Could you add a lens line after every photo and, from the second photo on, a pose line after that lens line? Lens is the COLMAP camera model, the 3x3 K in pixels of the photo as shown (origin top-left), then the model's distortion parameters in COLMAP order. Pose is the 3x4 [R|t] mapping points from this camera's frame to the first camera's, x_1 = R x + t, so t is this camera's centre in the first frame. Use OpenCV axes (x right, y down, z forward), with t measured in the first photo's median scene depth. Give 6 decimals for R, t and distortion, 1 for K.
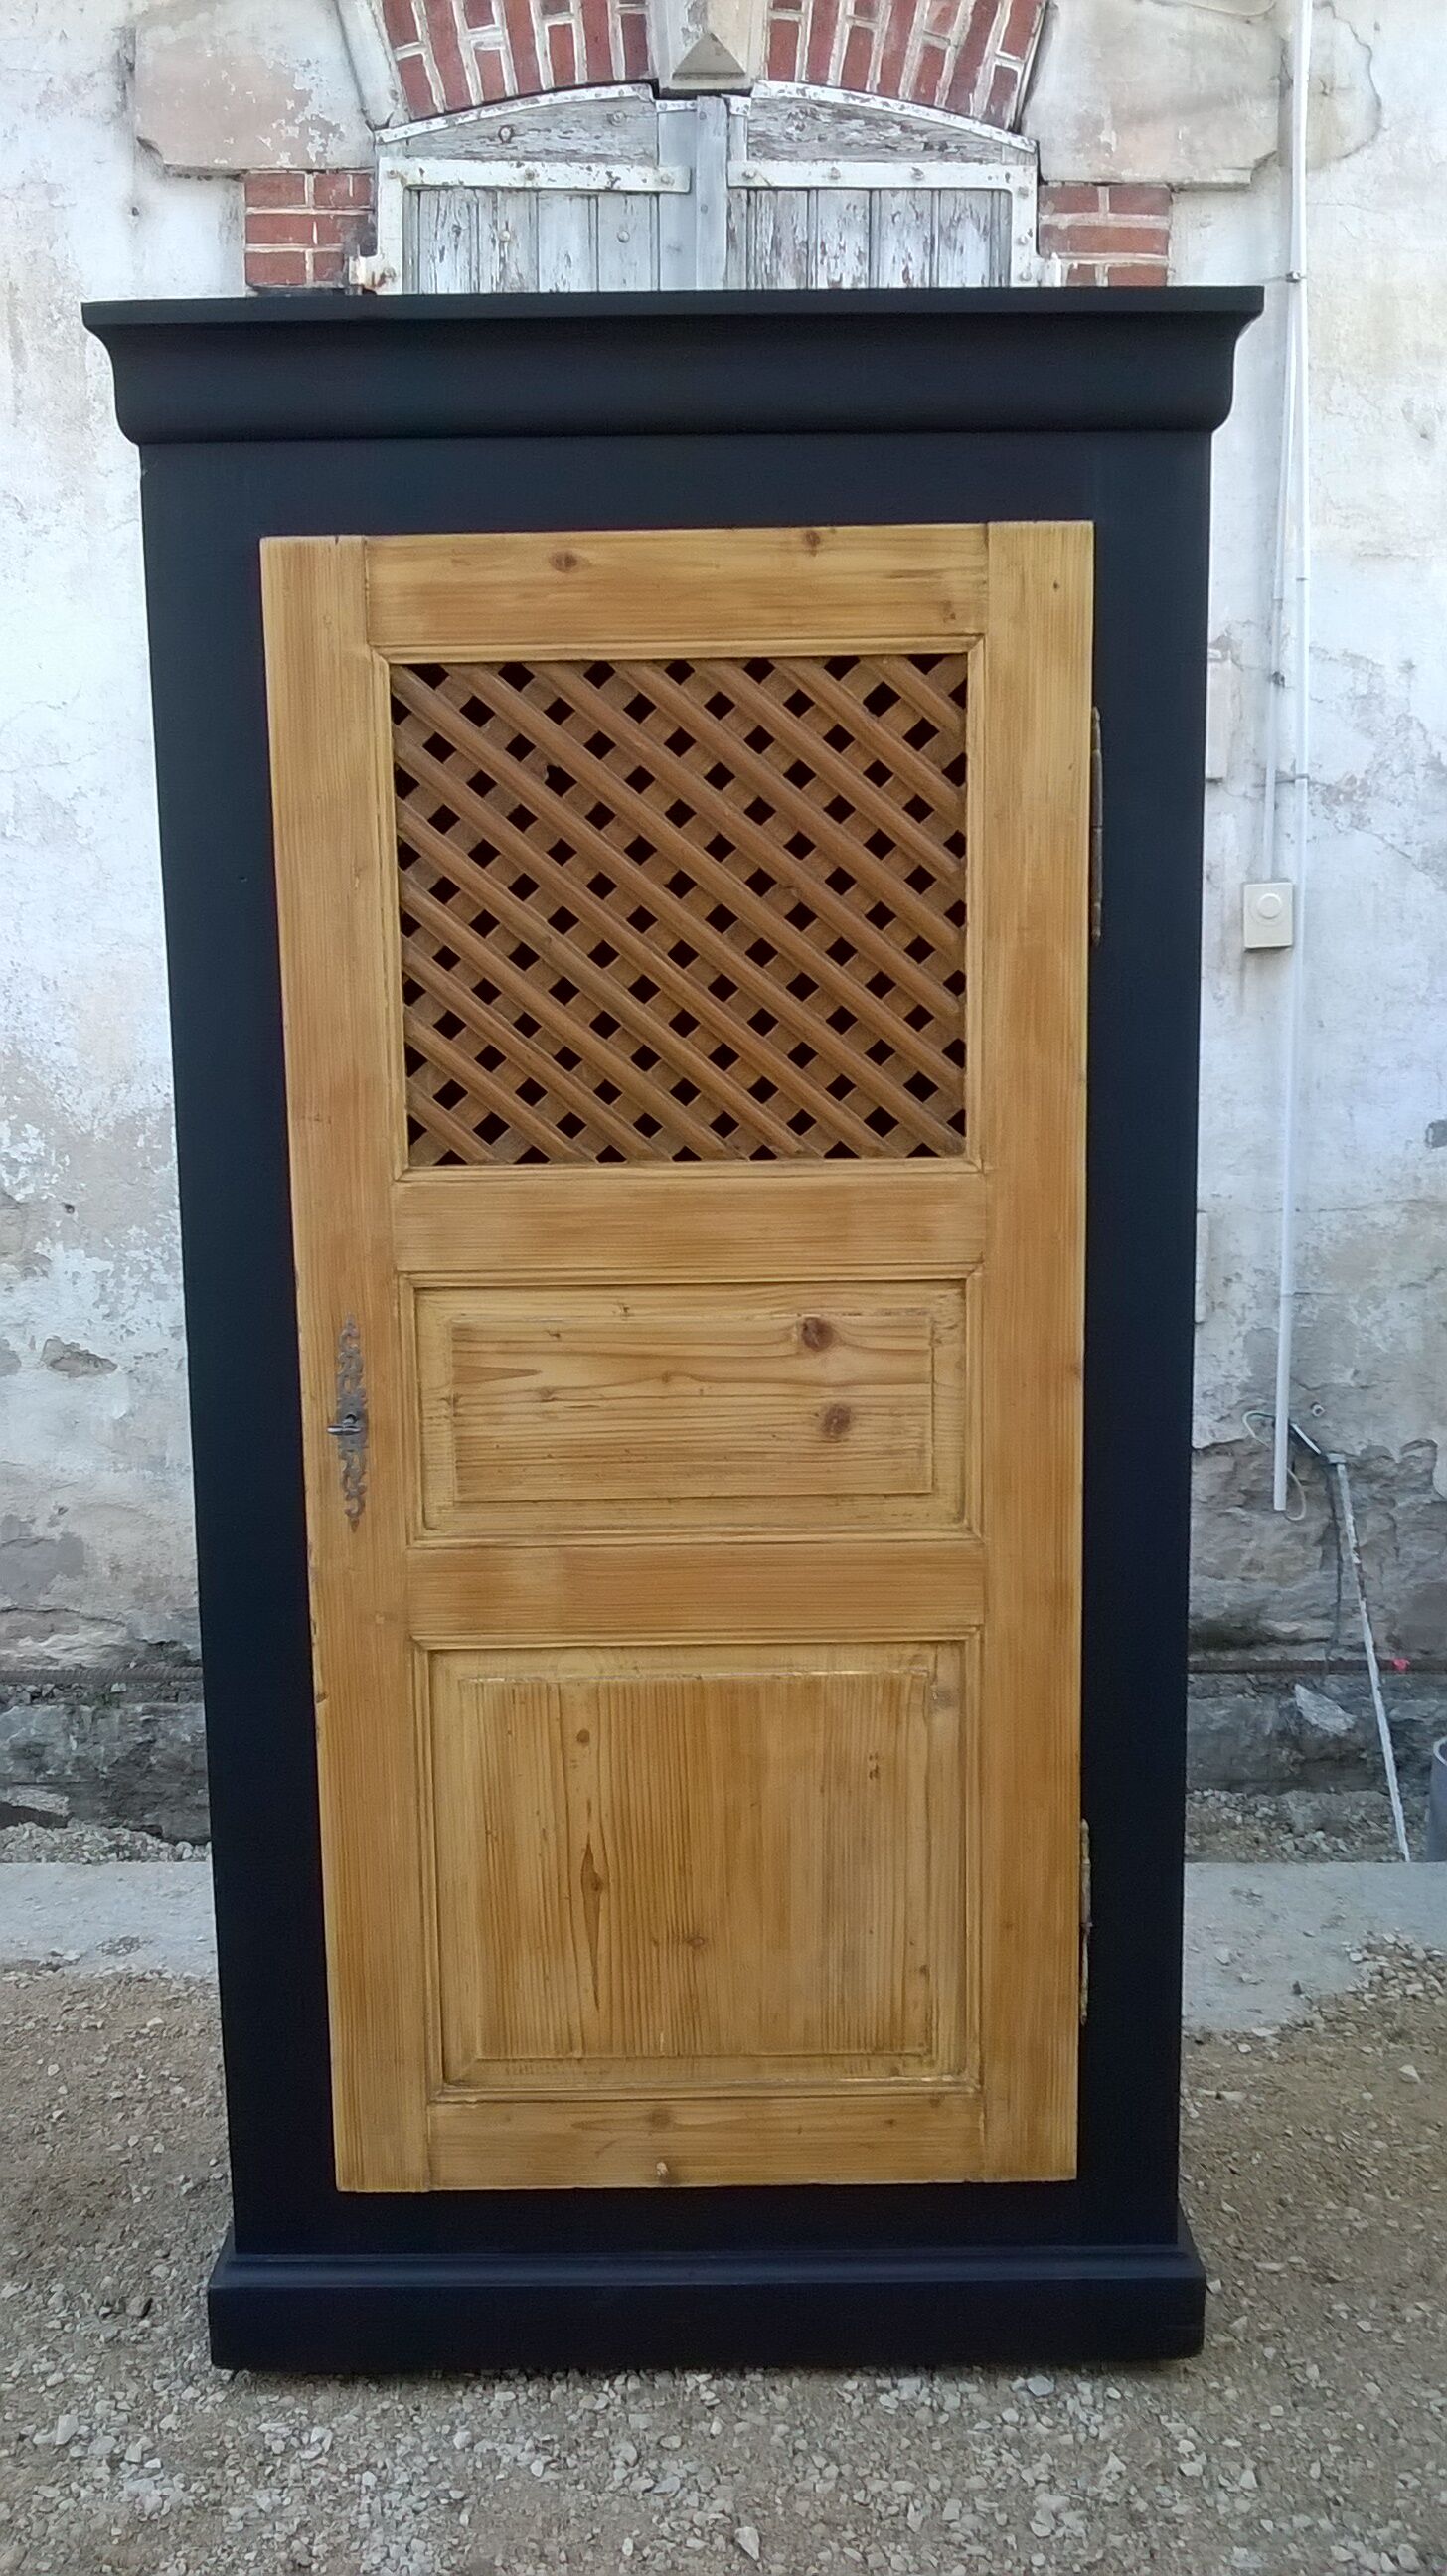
lens RADIAL K [[2253.0, 0, 740.3], [0, 2253.0, 1309.7], [0, 0, 1]] dist [0.039232, -0.162276]
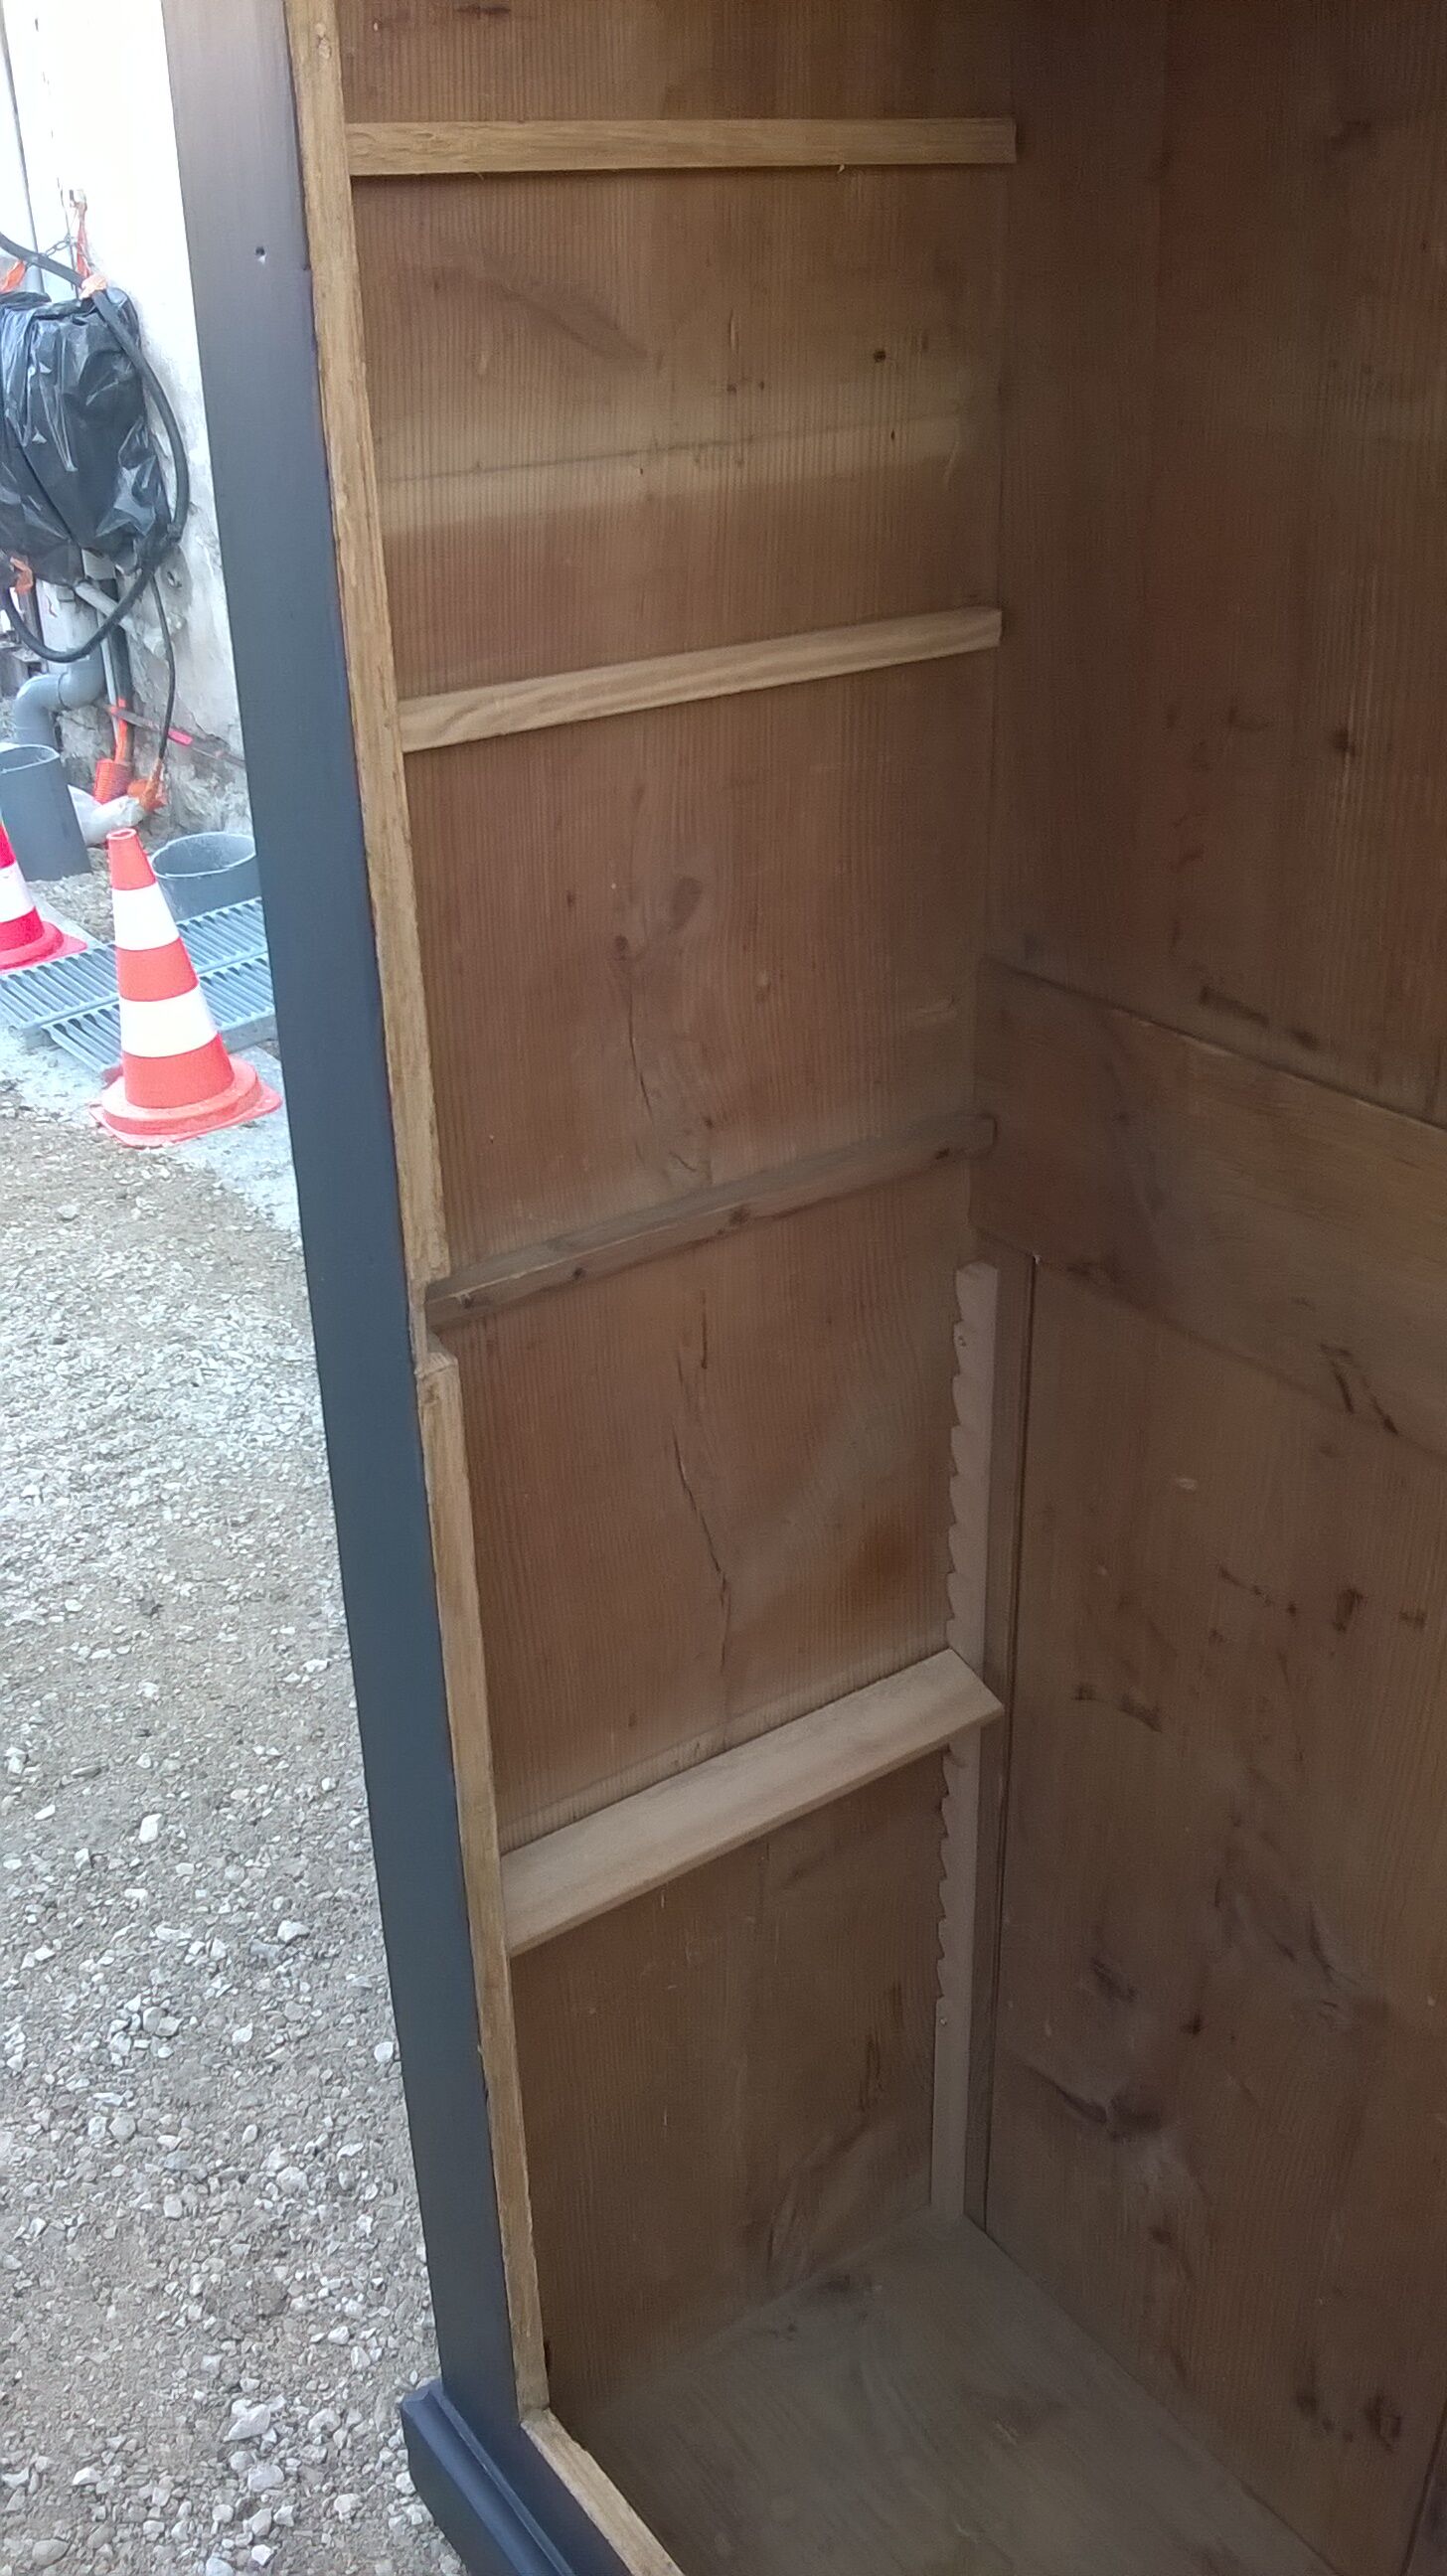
lens RADIAL K [[2253.0, 0, 728.6], [0, 2253.0, 1312.5], [0, 0, 1]] dist [0.039232, -0.162276]
pose [[0.585096, 0.369587, -0.721851, 0.220101], [-0.114033, 0.918765, 0.377978, -0.170680], [0.802907, -0.138838, 0.579711, 0.750431]]
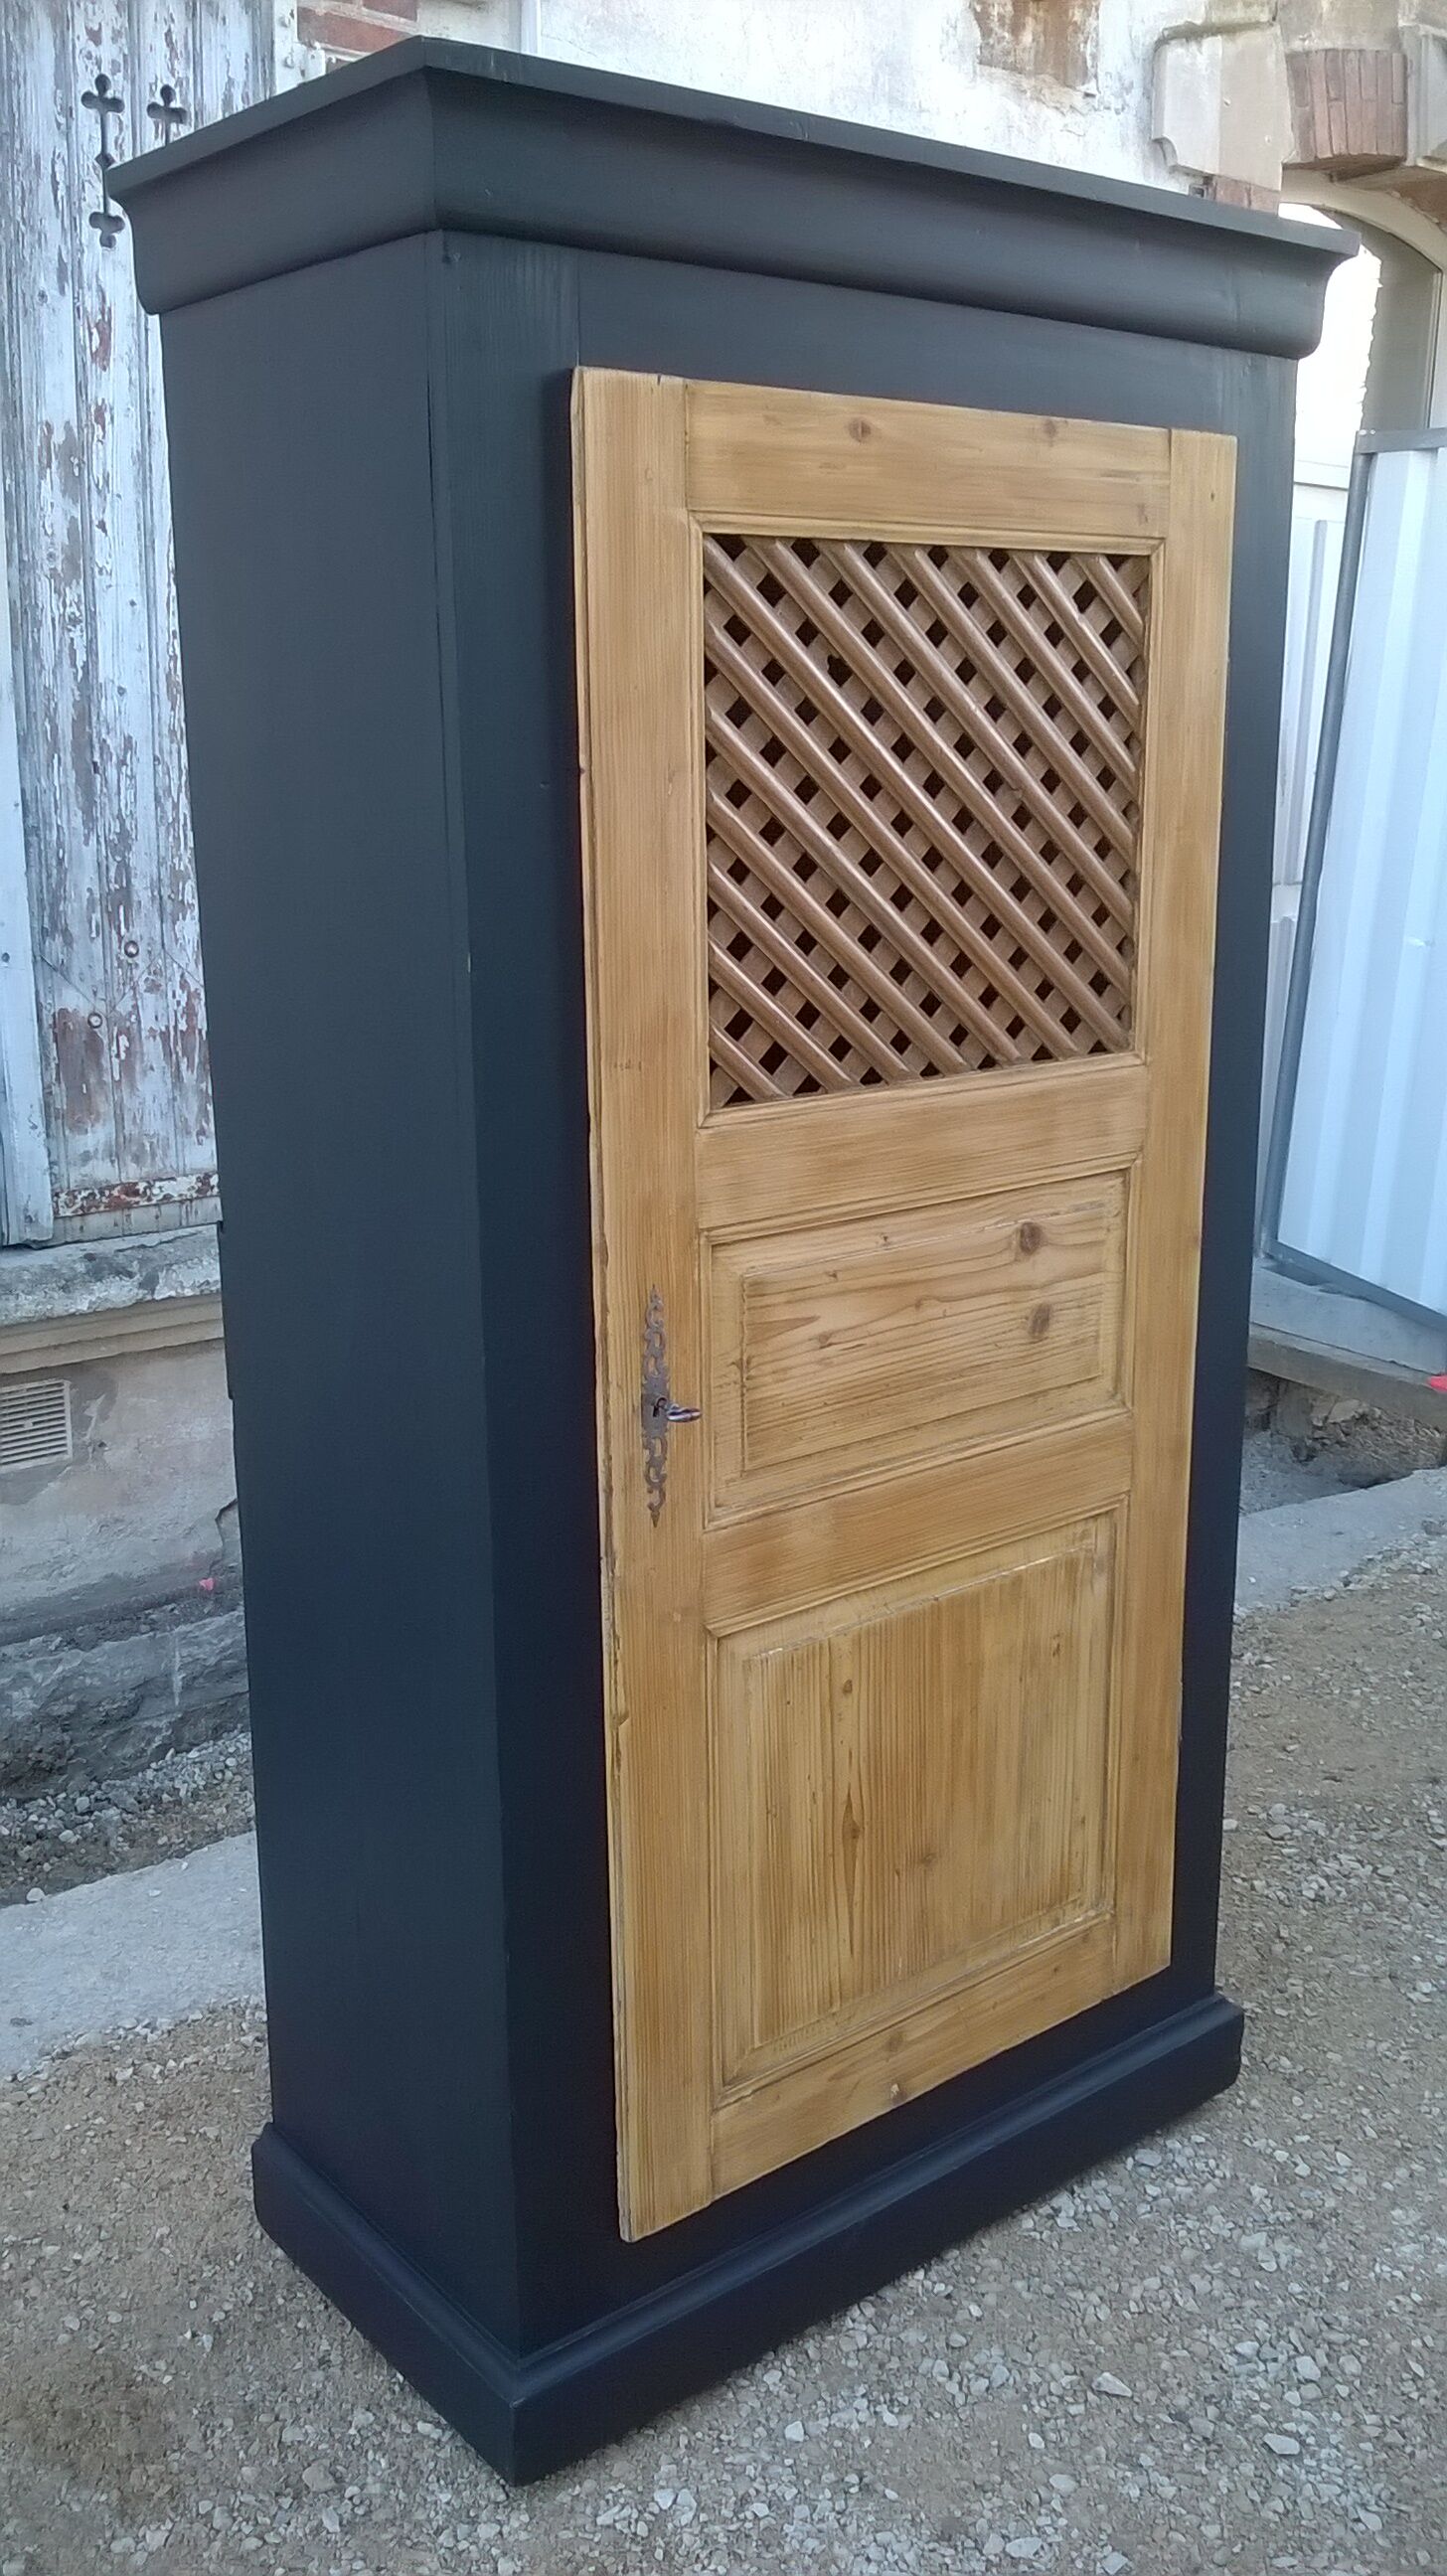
lens RADIAL K [[2253.0, 0, 753.5], [0, 2253.0, 1309.6], [0, 0, 1]] dist [0.039232, -0.162276]
pose [[0.777676, -0.148890, 0.610780, -0.663306], [0.095536, 0.988255, 0.119266, -0.087210], [-0.621364, -0.034398, 0.782766, 0.281997]]
